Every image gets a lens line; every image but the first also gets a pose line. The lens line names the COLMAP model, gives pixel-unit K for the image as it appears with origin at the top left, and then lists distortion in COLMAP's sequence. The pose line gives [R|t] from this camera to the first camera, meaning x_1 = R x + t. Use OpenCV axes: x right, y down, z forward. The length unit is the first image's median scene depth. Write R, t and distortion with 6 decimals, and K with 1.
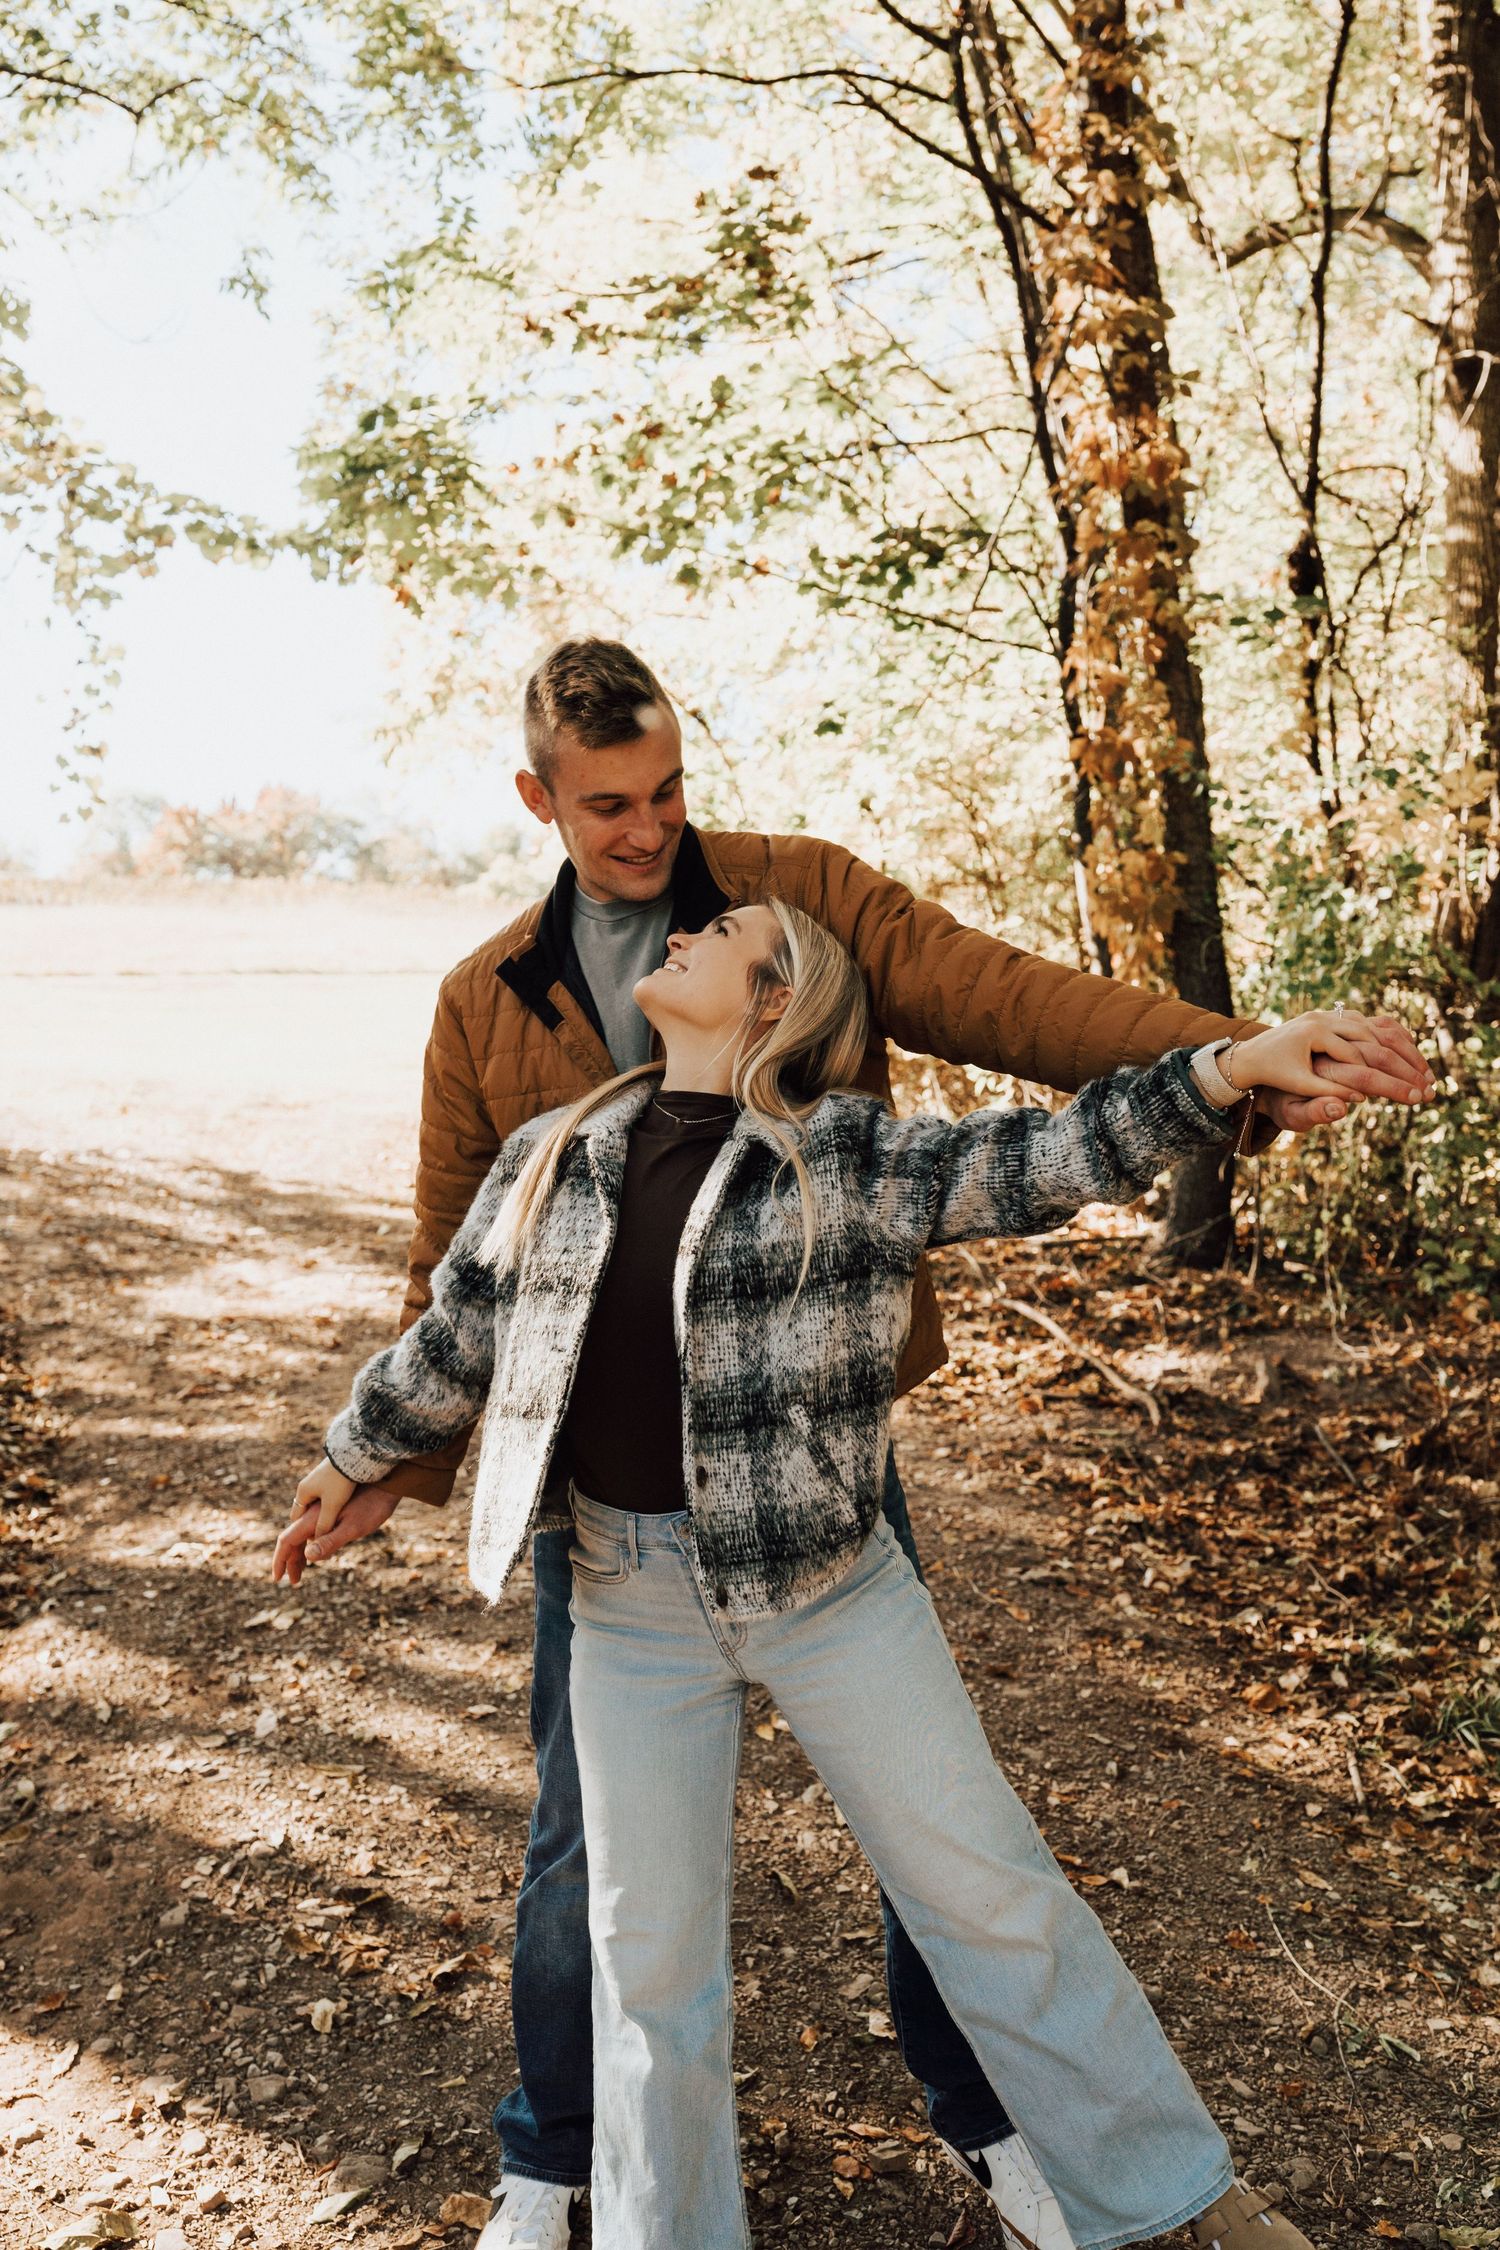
lens RADIAL K [[1821.3, 0, 742.1], [0, 1821.3, 1122.0], [0, 0, 1]] dist [-0.064208, 0.006031]
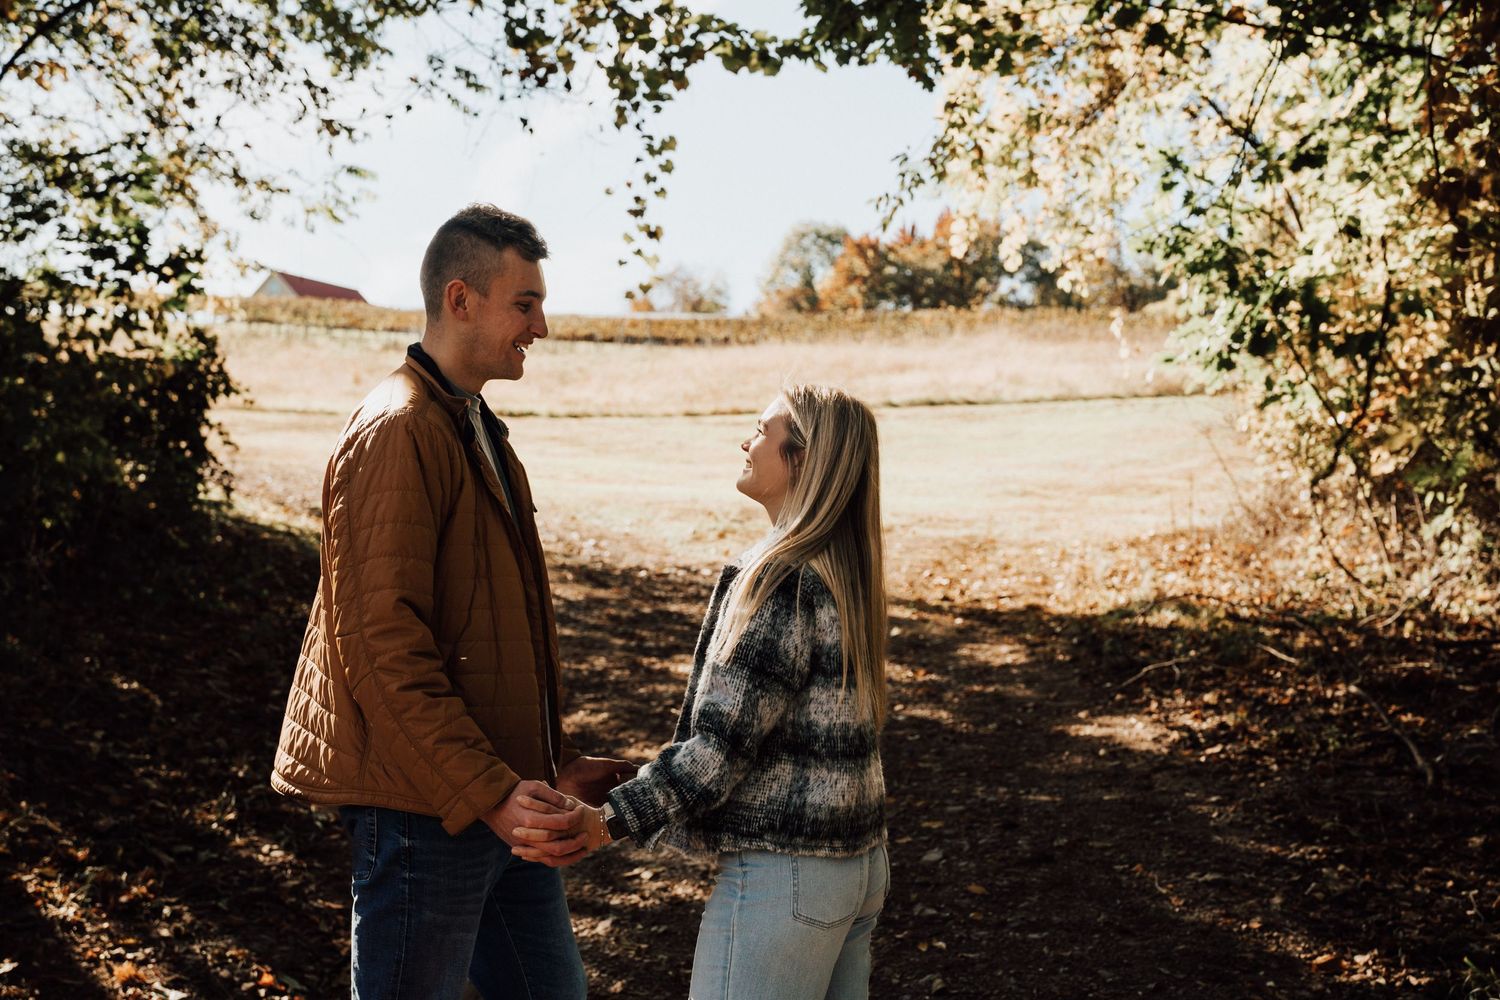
lens RADIAL K [[1914.3, 0, 751.7], [0, 1914.3, 504.6], [0, 0, 1]] dist [0.084939, 0.000000]
pose [[0.935094, -0.015475, -0.354061, 0.166491], [0.006103, 0.999601, -0.027569, 0.011980], [0.354346, 0.023619, 0.934816, -0.182923]]
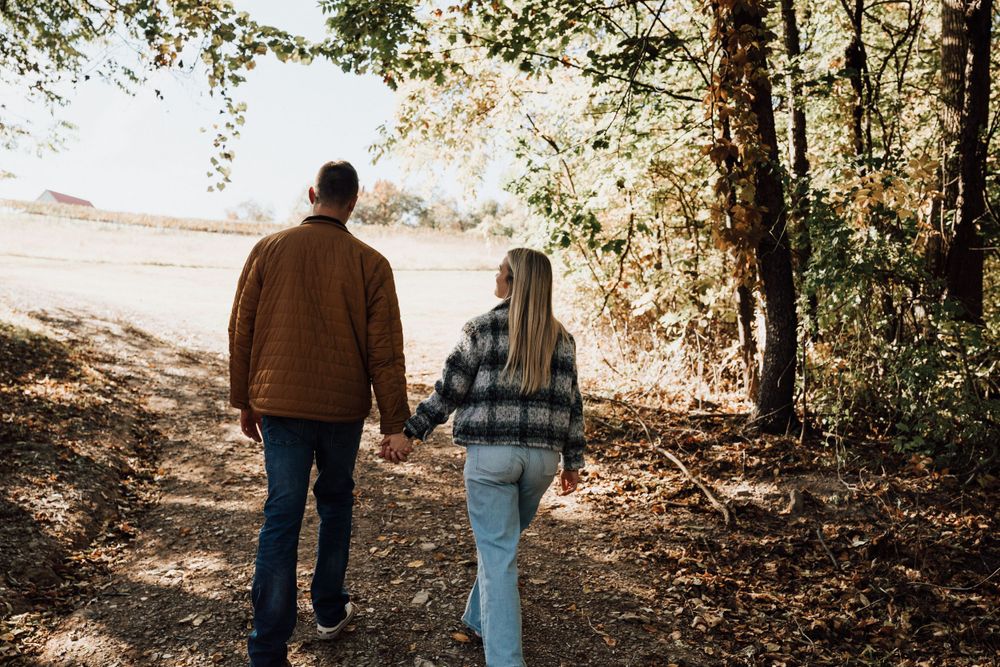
lens RADIAL K [[872.9, 0, 499.0], [0, 872.9, 338.5], [0, 0, 1]] dist [-0.035554, -0.025848]
pose [[0.992812, 0.021252, -0.117782, 0.064524], [-0.021888, 0.999752, -0.004113, -0.004671], [0.117665, 0.006661, 0.993031, 0.077546]]
